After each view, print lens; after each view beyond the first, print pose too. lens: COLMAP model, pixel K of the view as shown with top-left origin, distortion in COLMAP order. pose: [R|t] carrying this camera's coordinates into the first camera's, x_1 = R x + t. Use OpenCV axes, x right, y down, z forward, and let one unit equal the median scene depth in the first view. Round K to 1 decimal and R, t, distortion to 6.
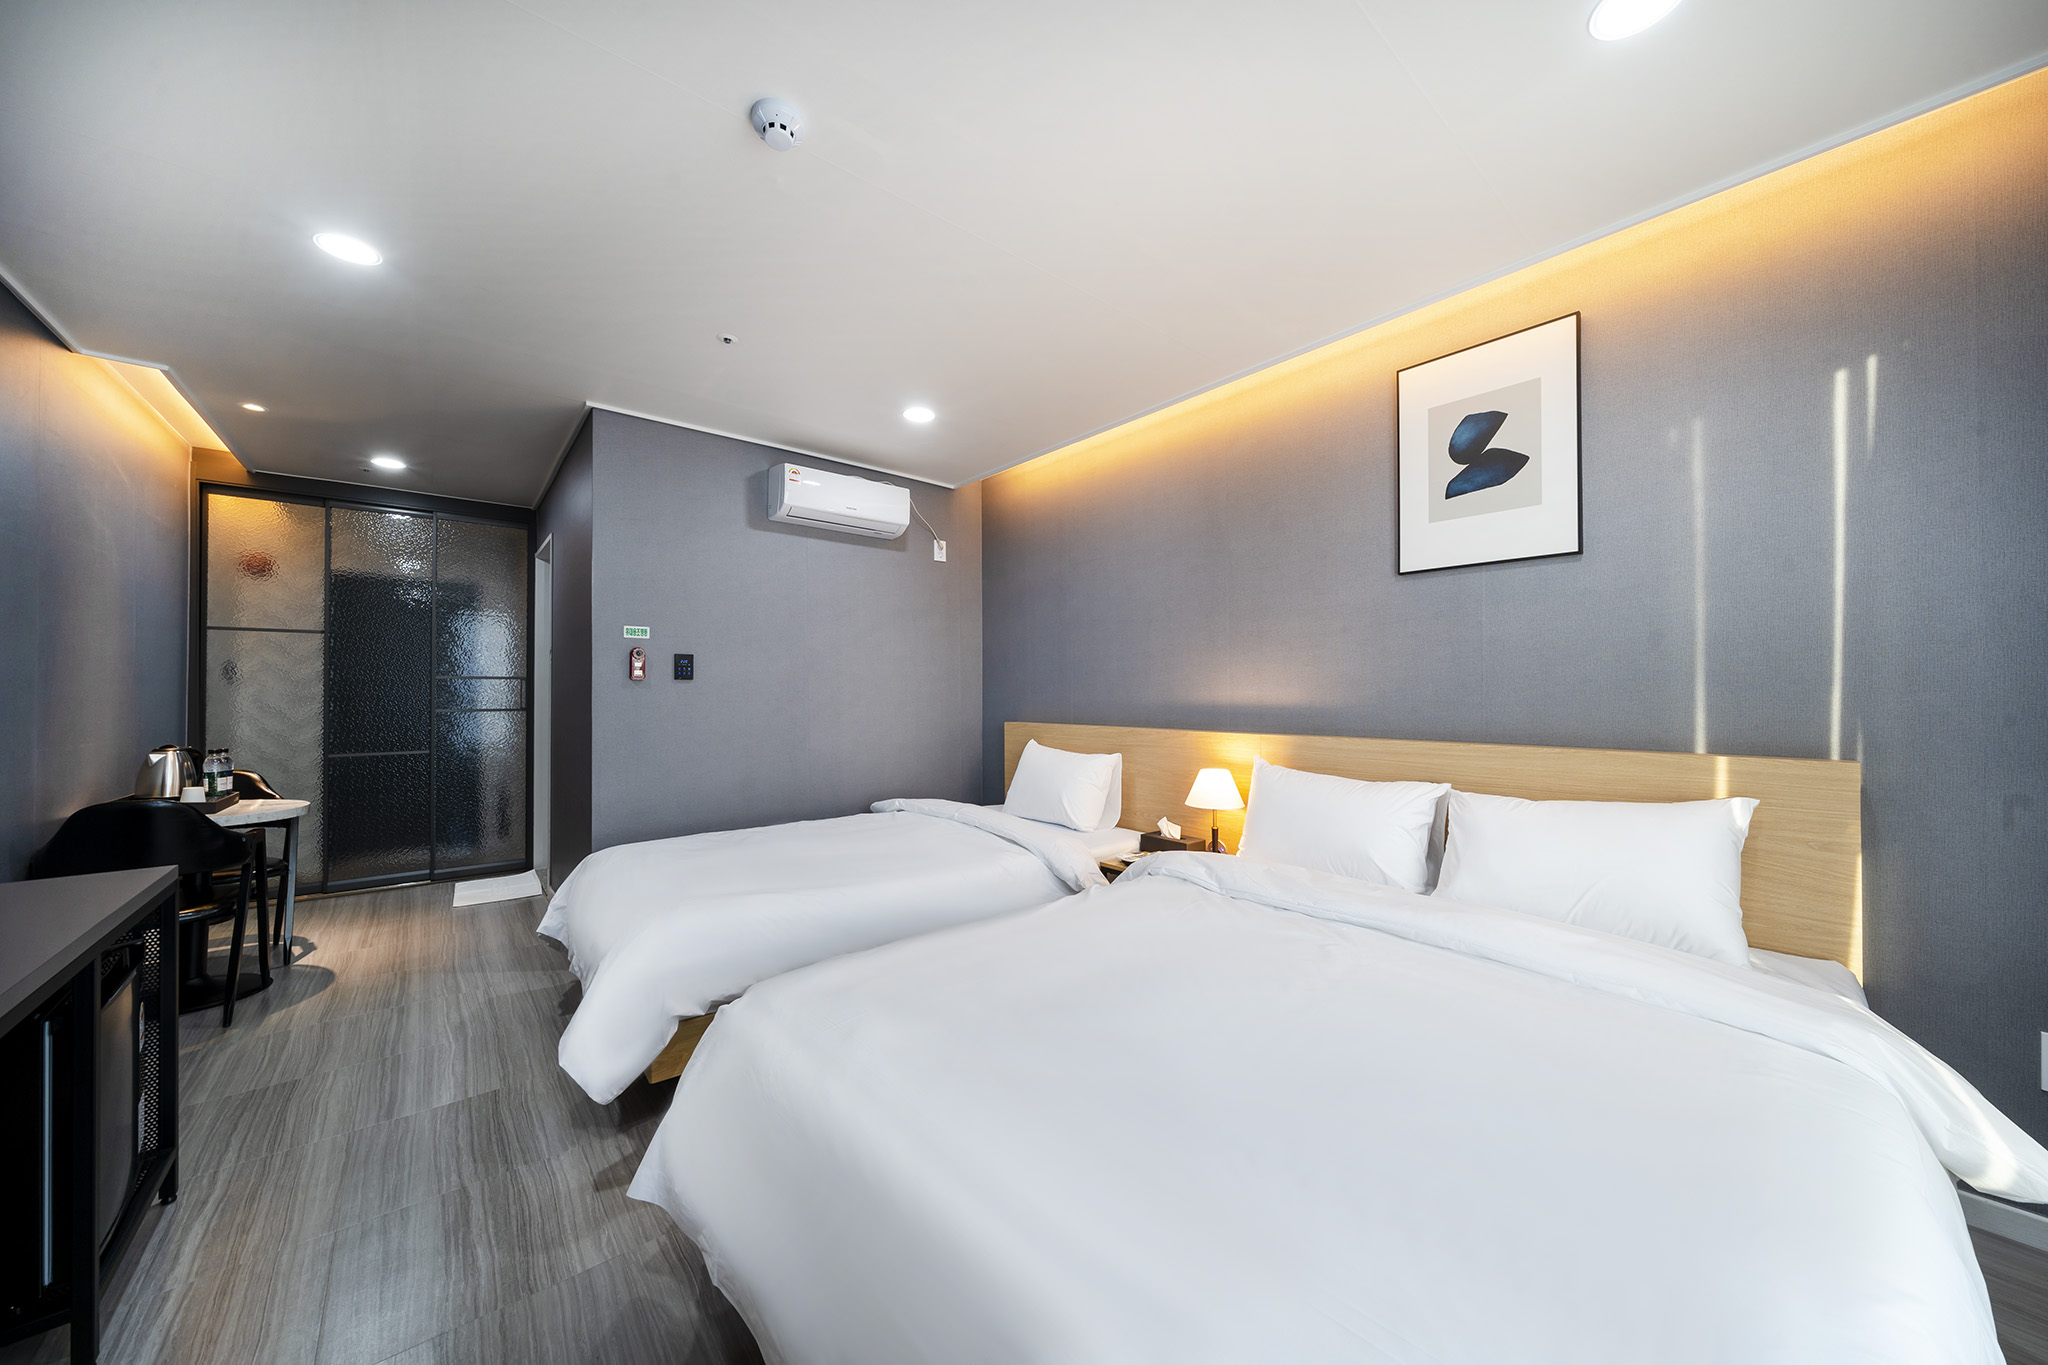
lens RADIAL K [[703.3, 0, 1027.7], [0, 703.3, 683.3], [0, 0, 1]] dist [-0.000392, -0.000020]
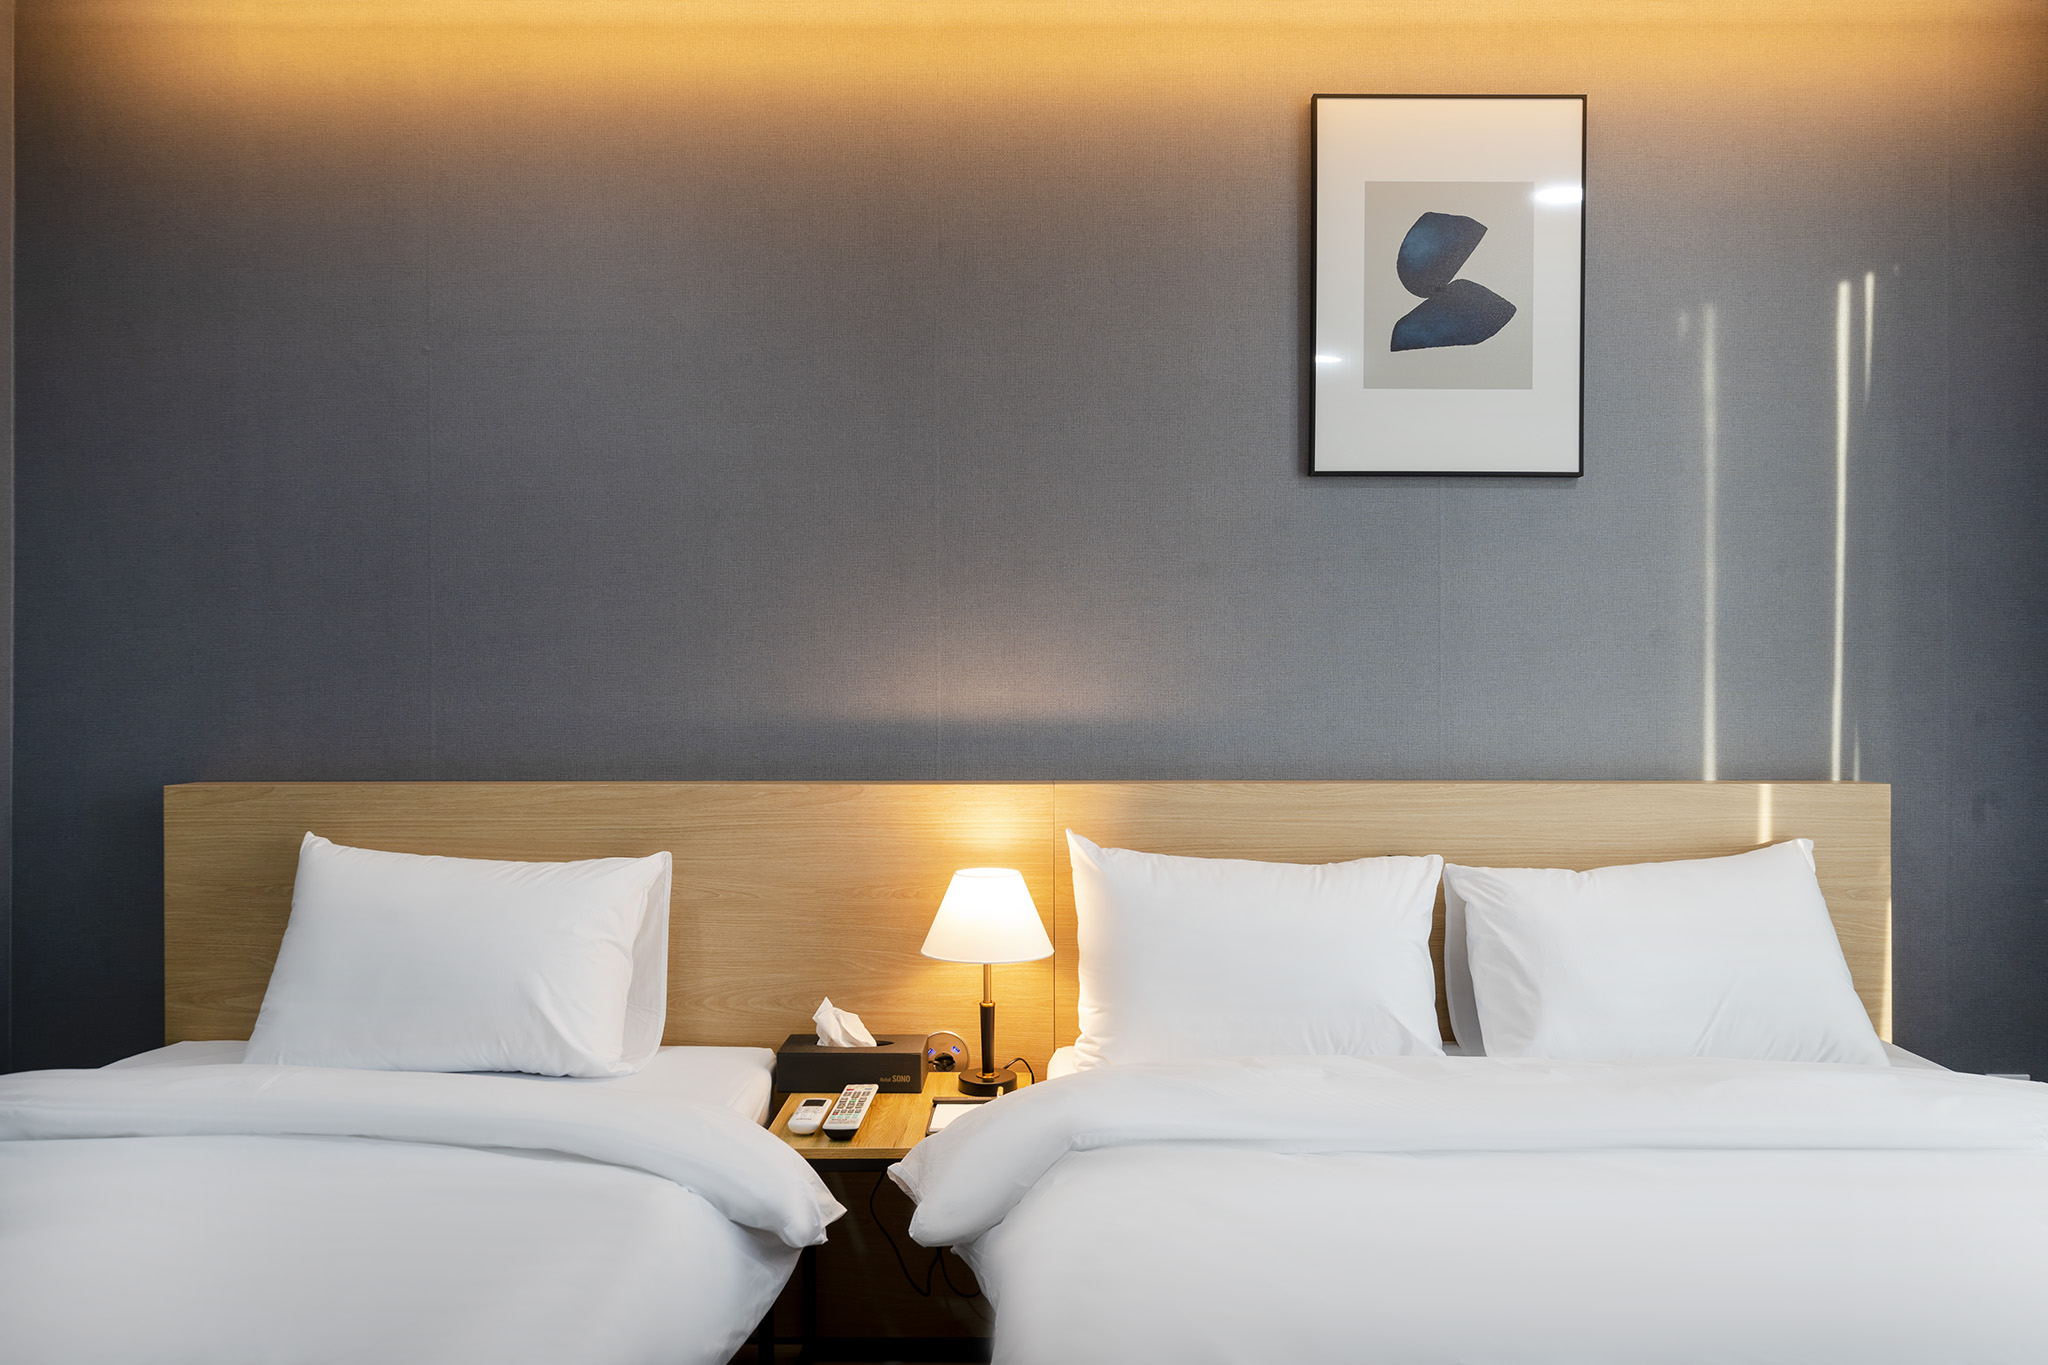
lens RADIAL K [[1405.4, 0, 1024.0], [0, 1405.4, 682.5], [0, 0, 1]] dist [0.009711, 0.001836]
pose [[0.645696, 0.006592, 0.763566, -0.494496], [-0.011270, 0.999936, 0.000897, 0.006605], [-0.763512, -0.009185, 0.645729, 0.536386]]
